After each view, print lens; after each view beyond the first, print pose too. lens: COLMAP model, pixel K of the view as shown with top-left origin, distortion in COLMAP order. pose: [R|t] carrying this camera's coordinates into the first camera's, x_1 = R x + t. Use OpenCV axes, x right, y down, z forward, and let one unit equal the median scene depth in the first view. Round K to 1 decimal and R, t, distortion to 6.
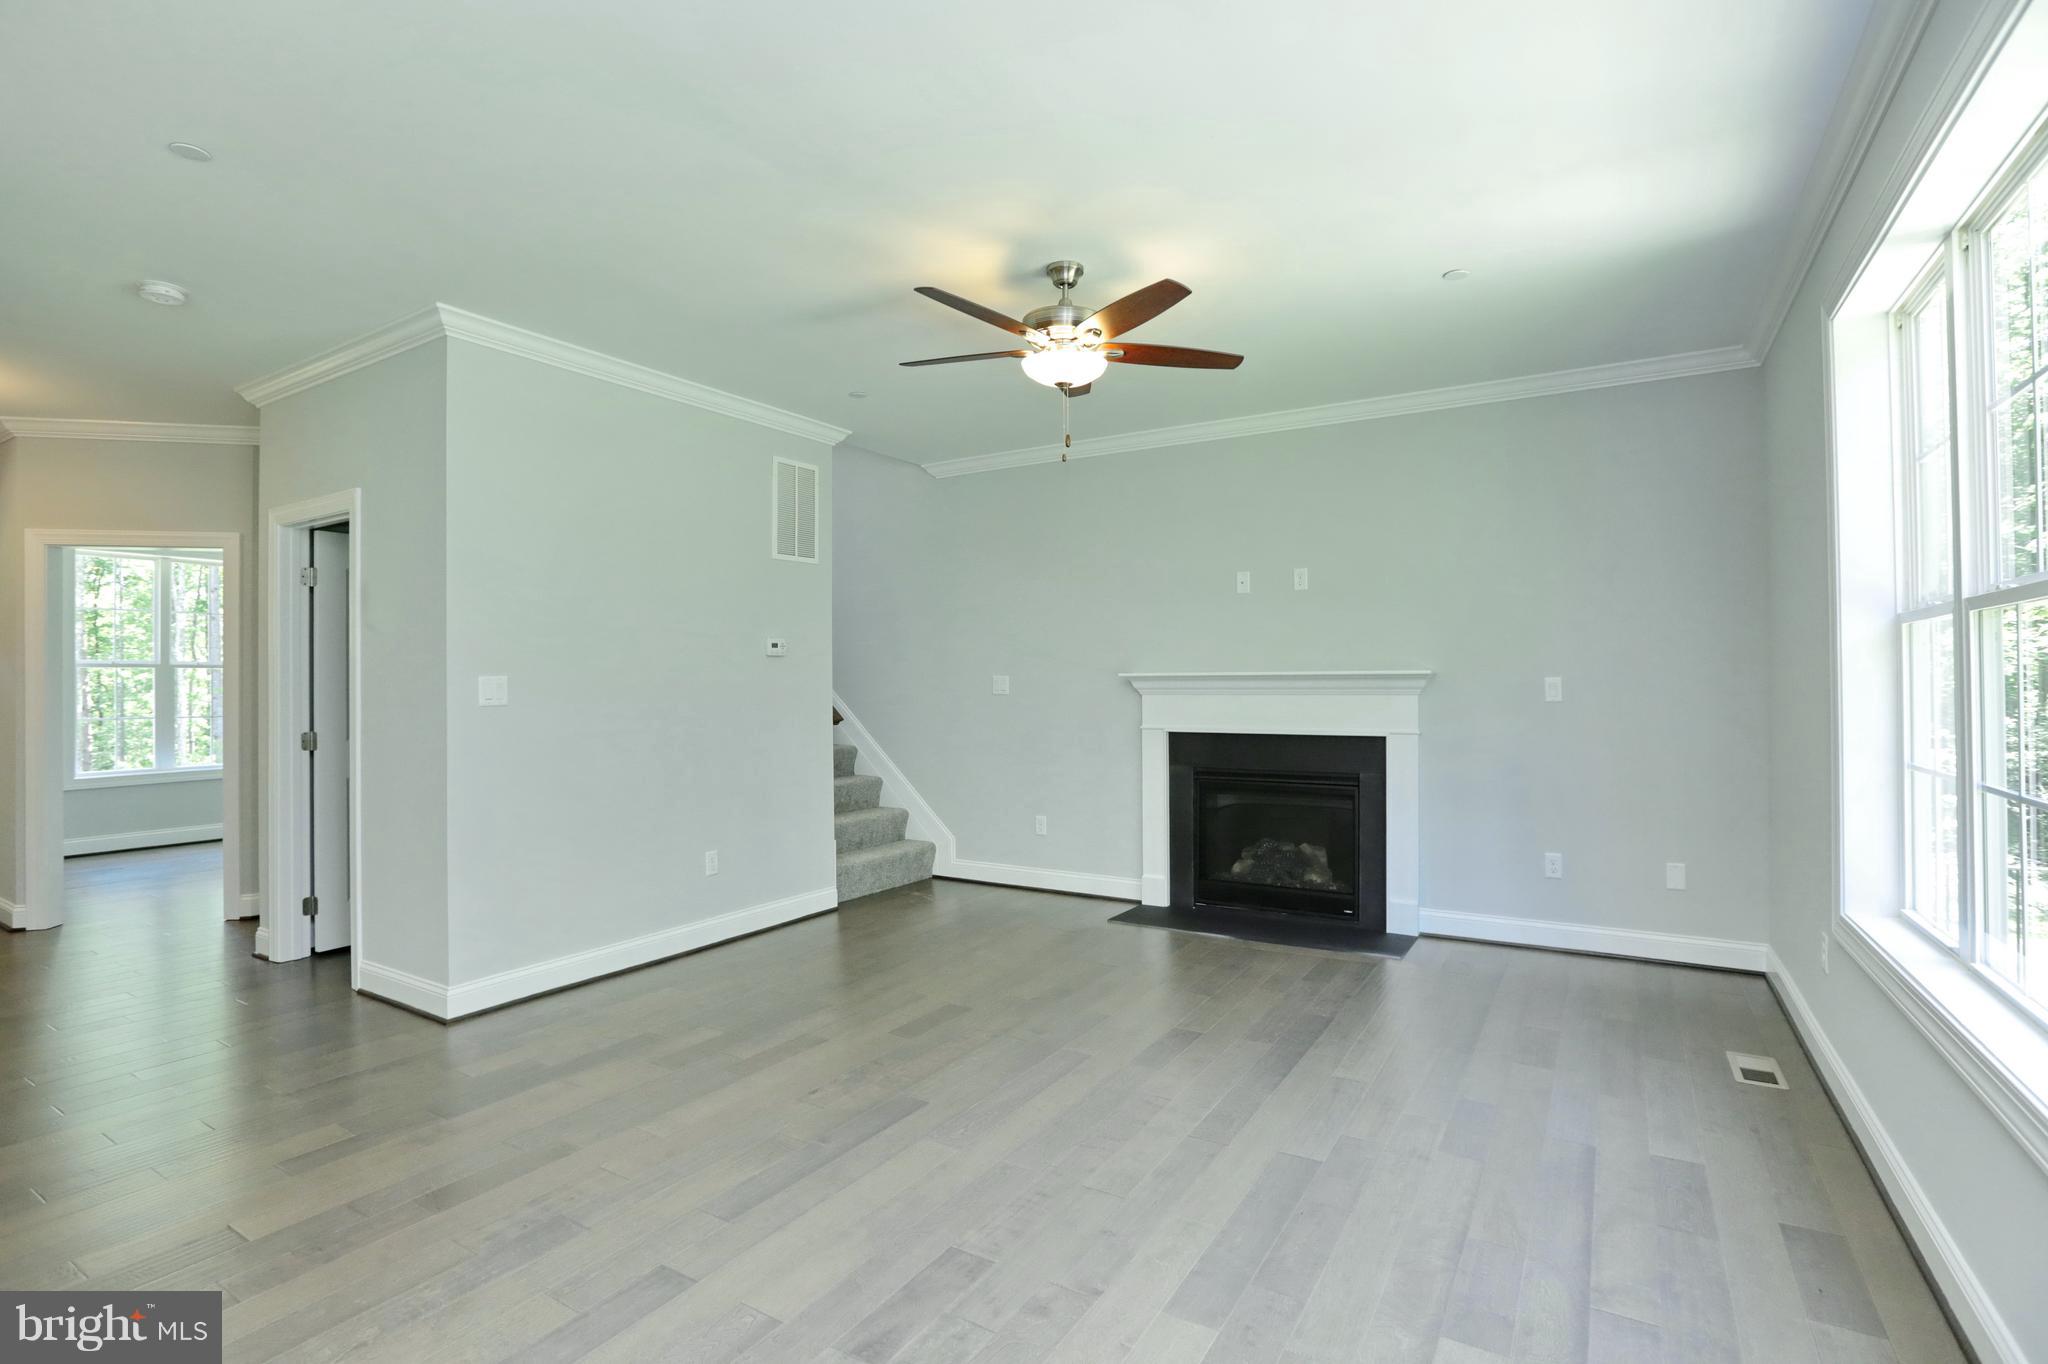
lens RADIAL K [[978.7, 0, 989.4], [0, 978.7, 676.7], [0, 0, 1]] dist [-0.065398, 0.033054]
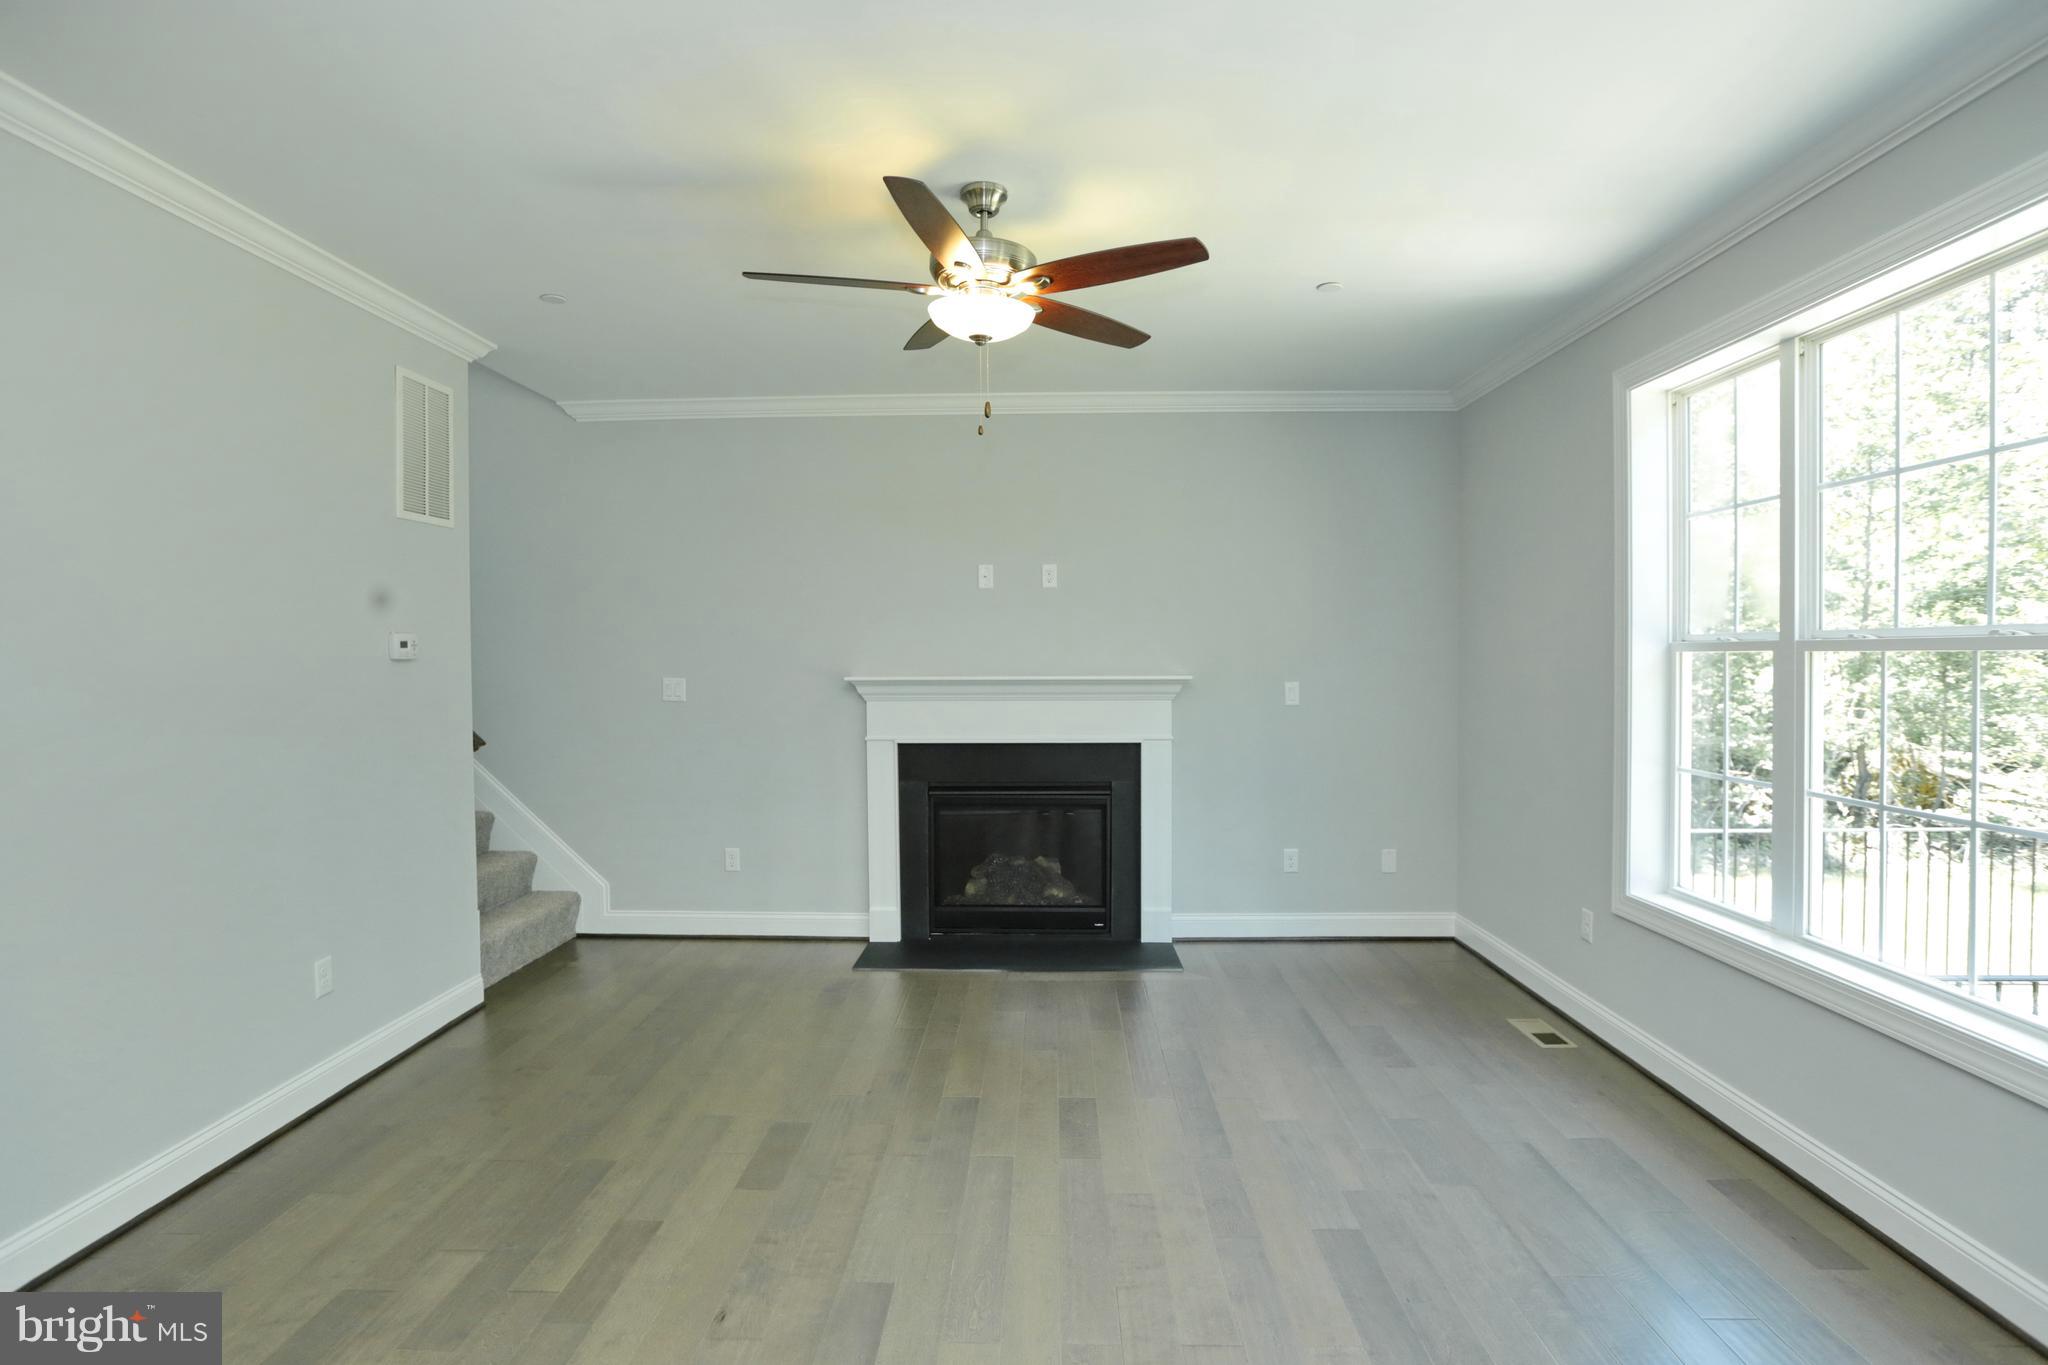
lens RADIAL K [[1031.7, 0, 1024.0], [0, 1031.7, 682.5], [0, 0, 1]] dist [-0.068632, 0.047733]
pose [[0.859464, -0.012147, 0.511051, -0.209772], [-0.002075, 0.999627, 0.027249, -0.025594], [-0.511191, -0.024480, 0.859118, 0.162999]]
